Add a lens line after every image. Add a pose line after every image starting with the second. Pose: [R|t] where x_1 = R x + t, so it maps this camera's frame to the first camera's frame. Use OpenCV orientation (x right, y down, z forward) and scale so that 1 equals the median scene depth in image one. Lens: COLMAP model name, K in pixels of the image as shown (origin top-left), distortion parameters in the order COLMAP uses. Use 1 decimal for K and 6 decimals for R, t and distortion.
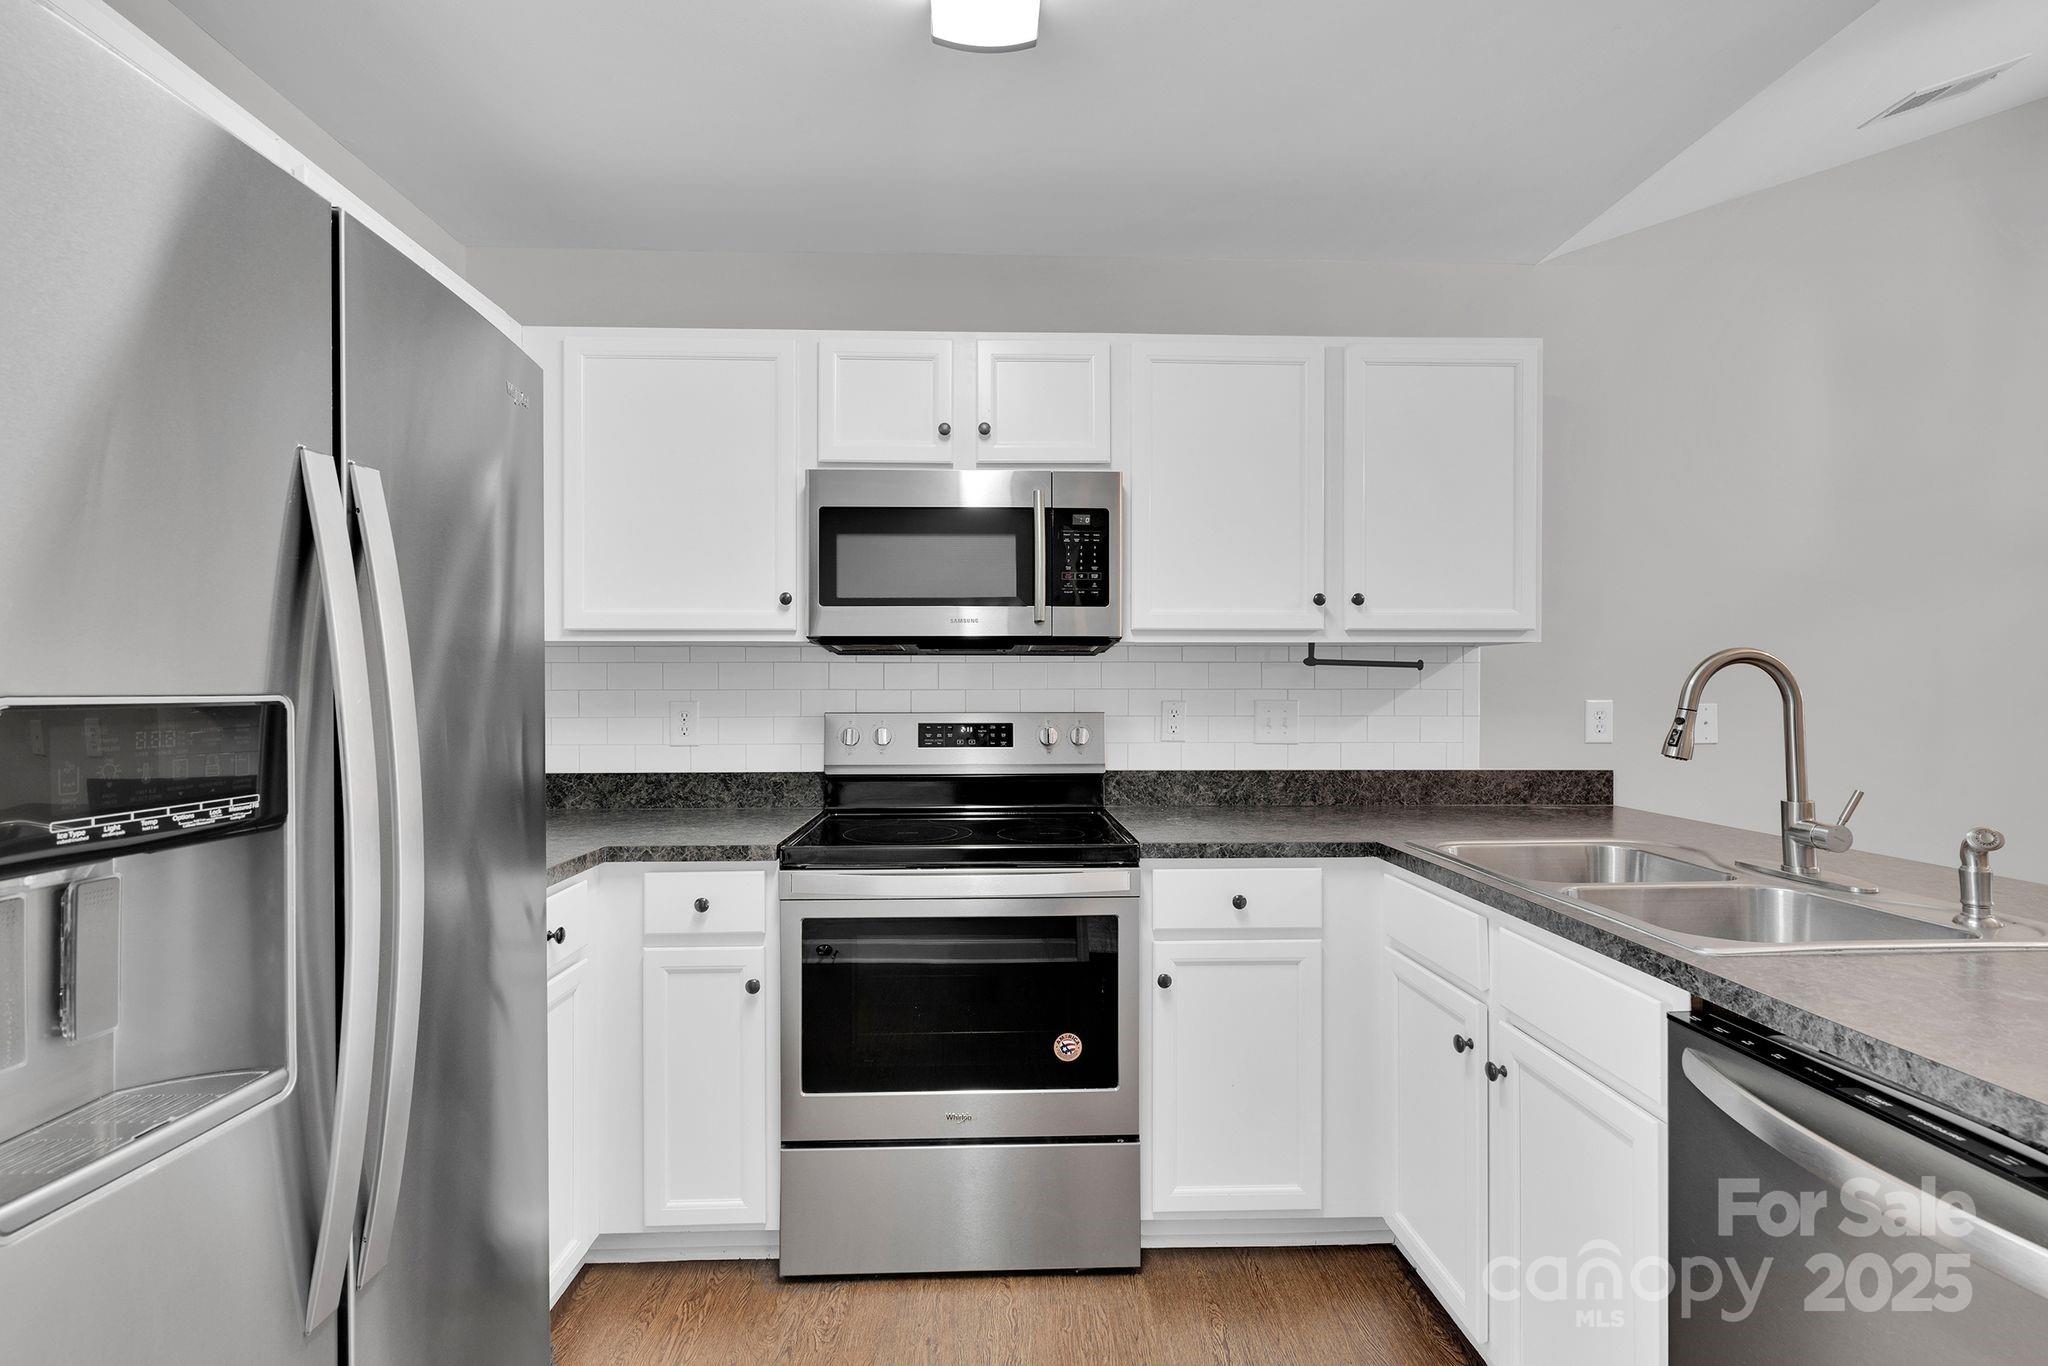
lens RADIAL K [[923.4, 0, 1021.9], [0, 923.4, 687.8], [0, 0, 1]] dist [-0.007241, 0.001569]
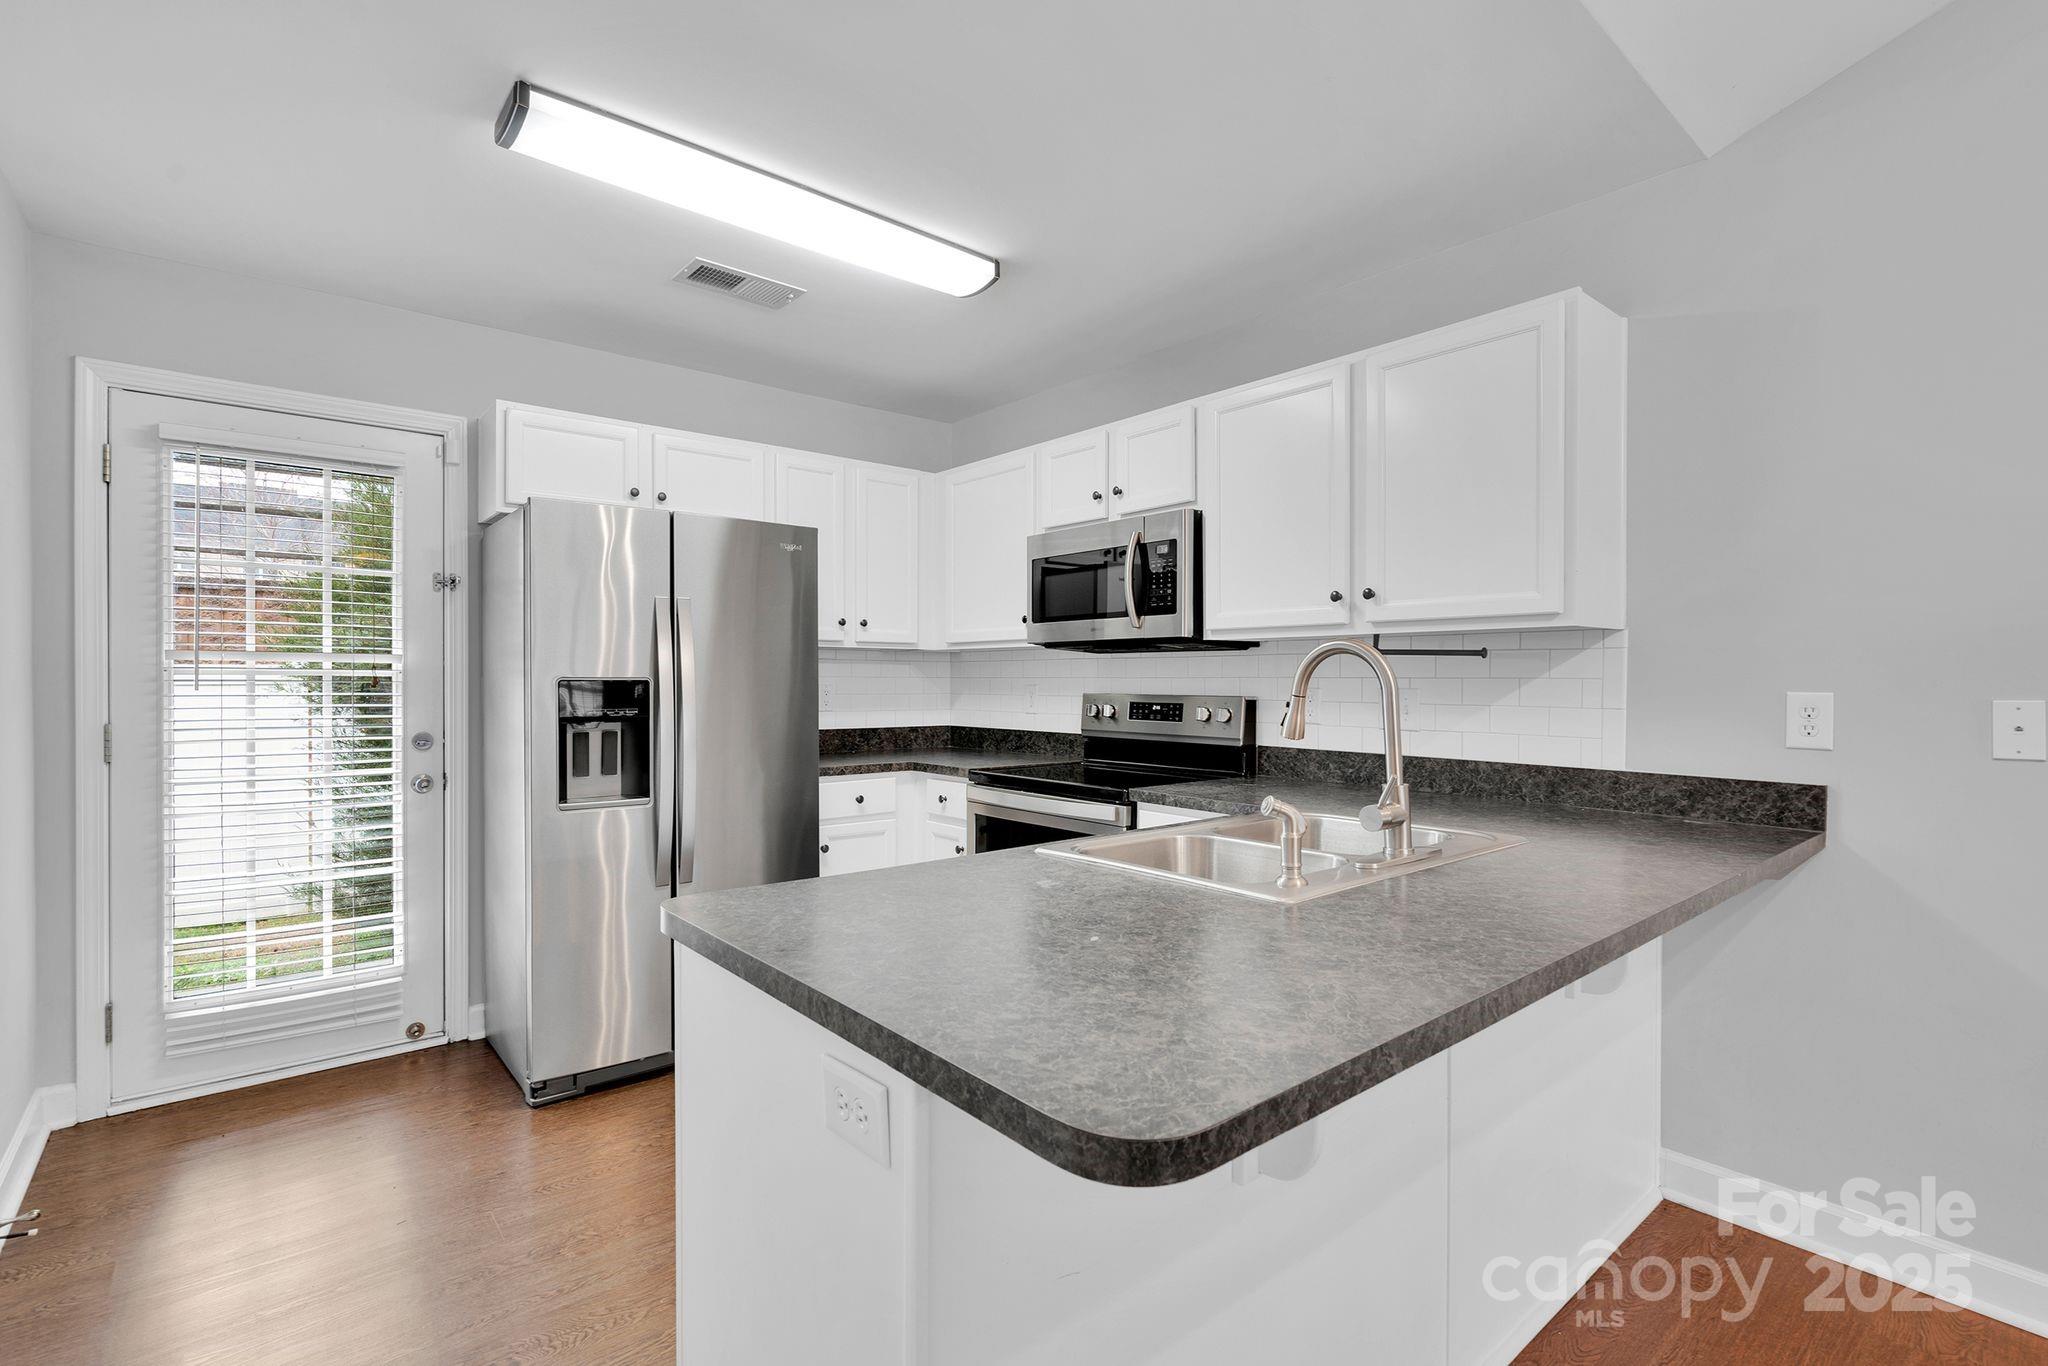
lens RADIAL K [[923.4, 0, 1024.5], [0, 923.4, 684.7], [0, 0, 1]] dist [-0.007241, 0.001569]
pose [[0.621538, 0.008034, -0.783343, 0.852021], [-0.000035, 0.999948, 0.010227, -0.001236], [0.783384, -0.006329, 0.621506, 0.018638]]
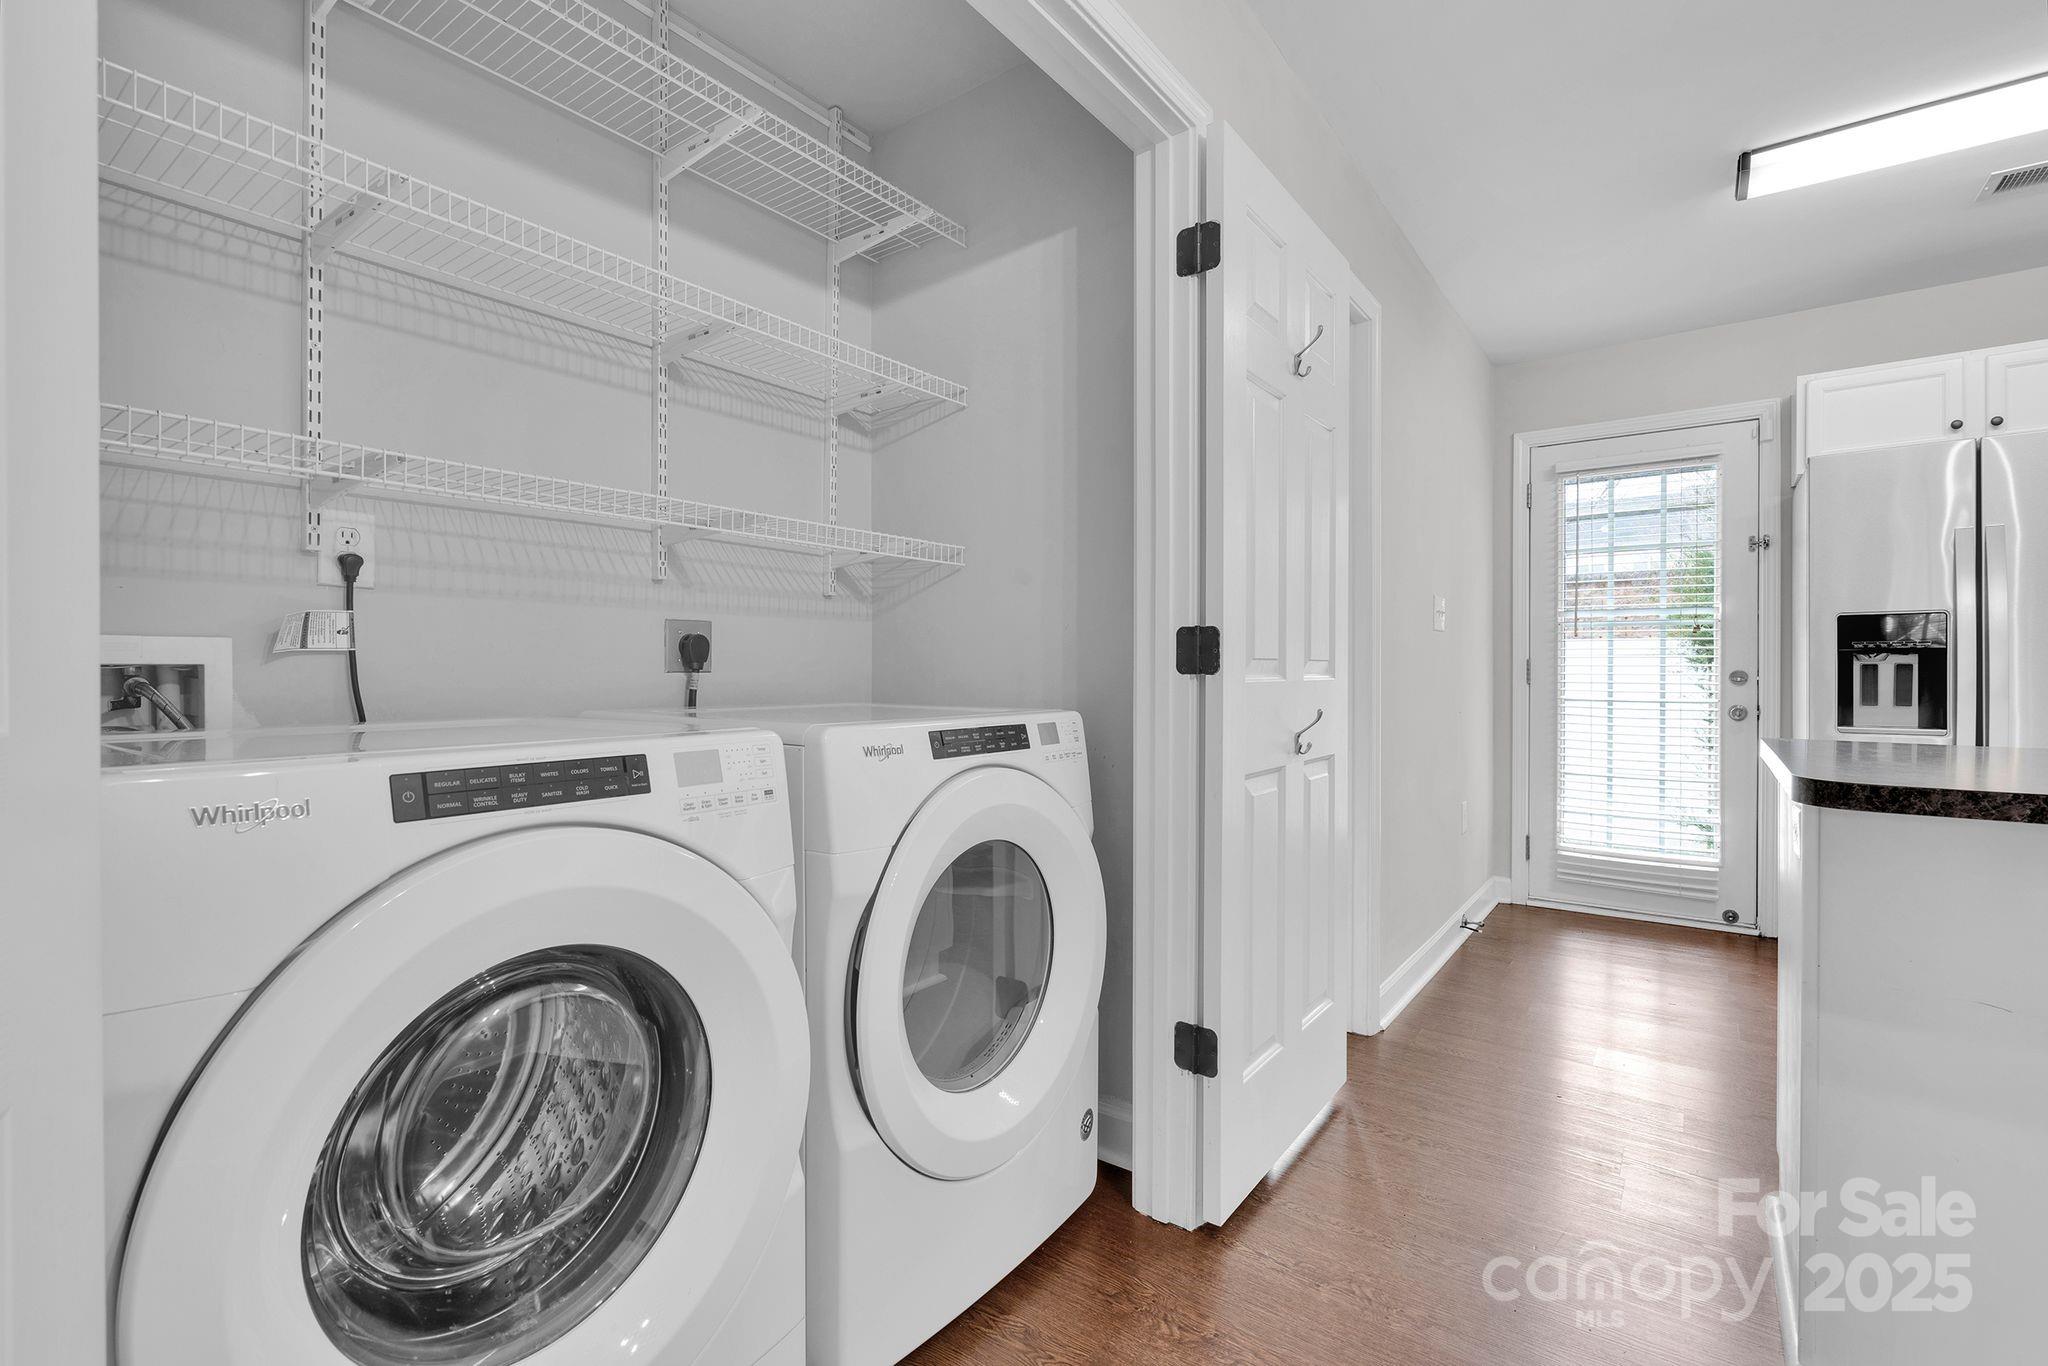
lens RADIAL K [[923.4, 0, 1028.6], [0, 923.4, 679.2], [0, 0, 1]] dist [-0.007241, 0.001569]
pose [[-0.616662, 0.012097, -0.787135, 1.232951], [0.008532, 0.999926, 0.008683, 0.062324], [0.787182, -0.001361, -0.616719, 0.156914]]
